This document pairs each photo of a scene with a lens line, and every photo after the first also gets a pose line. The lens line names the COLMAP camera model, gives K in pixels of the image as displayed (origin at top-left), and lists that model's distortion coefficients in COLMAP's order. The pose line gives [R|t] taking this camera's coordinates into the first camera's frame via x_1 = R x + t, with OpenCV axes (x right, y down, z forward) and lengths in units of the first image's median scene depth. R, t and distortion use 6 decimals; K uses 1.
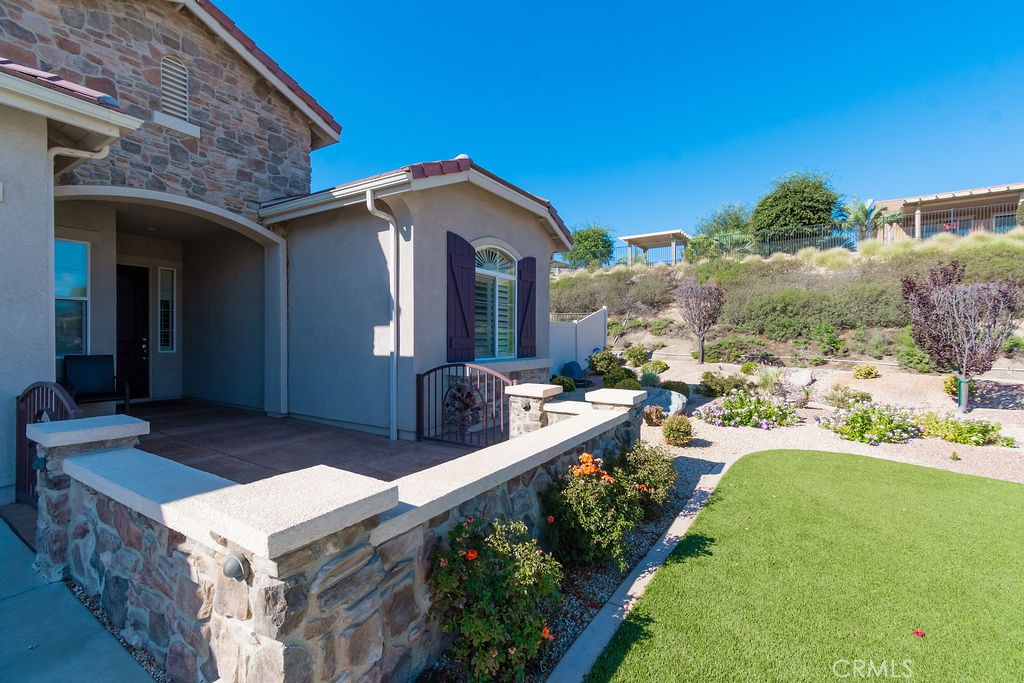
lens RADIAL K [[446.2, 0, 513.9], [0, 446.2, 340.0], [0, 0, 1]] dist [-0.010751, -0.001707]
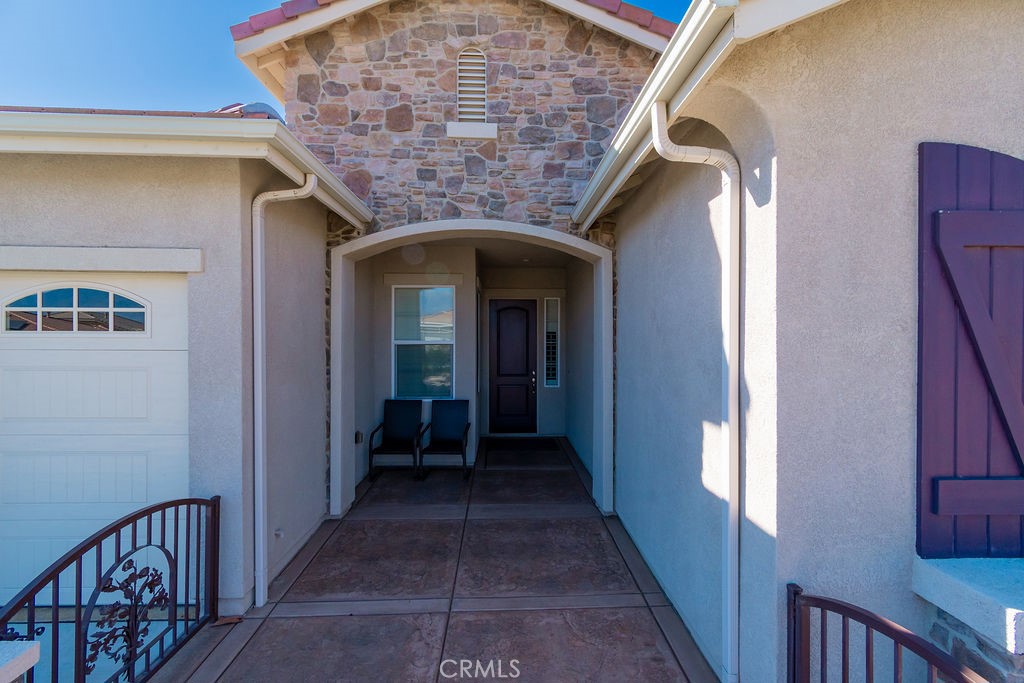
lens RADIAL K [[446.2, 0, 514.3], [0, 446.2, 344.2], [0, 0, 1]] dist [-0.010751, -0.001707]
pose [[0.556220, 0.010369, -0.830970, -0.051022], [-0.005420, 0.999946, 0.008849, -0.107743], [0.831017, -0.000418, 0.556247, 0.603861]]
